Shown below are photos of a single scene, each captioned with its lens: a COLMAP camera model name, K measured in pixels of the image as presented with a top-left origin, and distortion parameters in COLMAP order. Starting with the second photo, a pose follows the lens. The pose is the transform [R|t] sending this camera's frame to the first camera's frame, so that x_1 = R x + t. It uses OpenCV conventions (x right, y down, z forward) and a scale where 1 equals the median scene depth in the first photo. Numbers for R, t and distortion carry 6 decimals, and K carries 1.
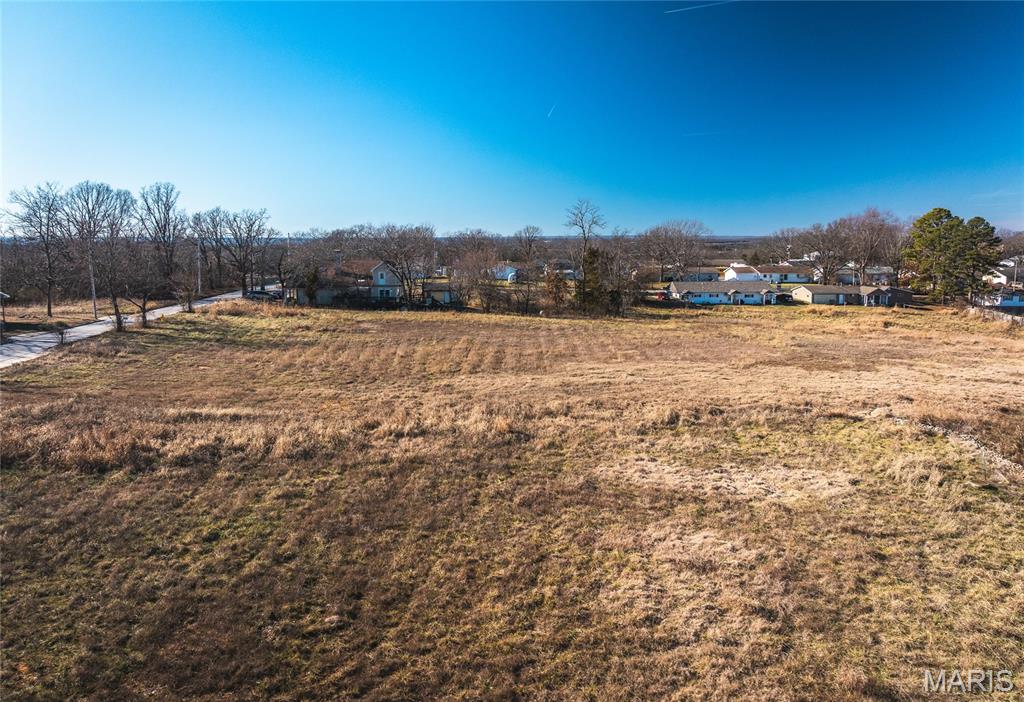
lens RADIAL K [[746.1, 0, 504.9], [0, 746.1, 352.4], [0, 0, 1]] dist [-0.042179, 0.009039]
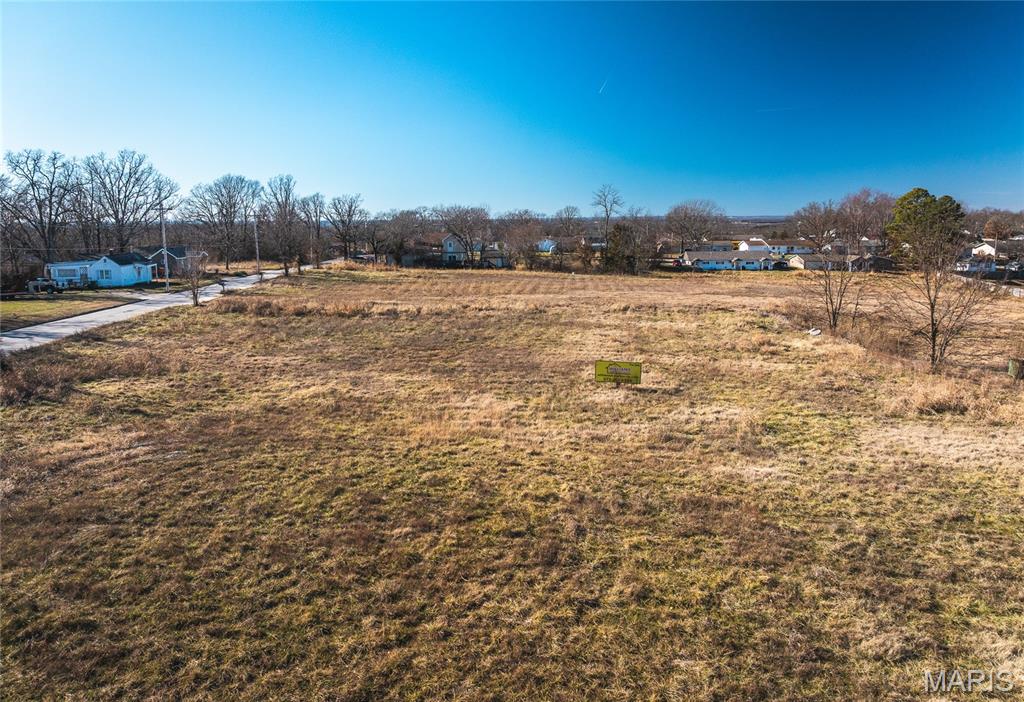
lens RADIAL K [[709.3, 0, 514.8], [0, 709.3, 350.0], [0, 0, 1]] dist [-0.033786, 0.002483]
pose [[0.998632, 0.002516, -0.052223, 0.009853], [-0.000917, 0.999531, 0.030608, 0.032129], [0.052276, -0.030518, 0.998166, -0.177950]]
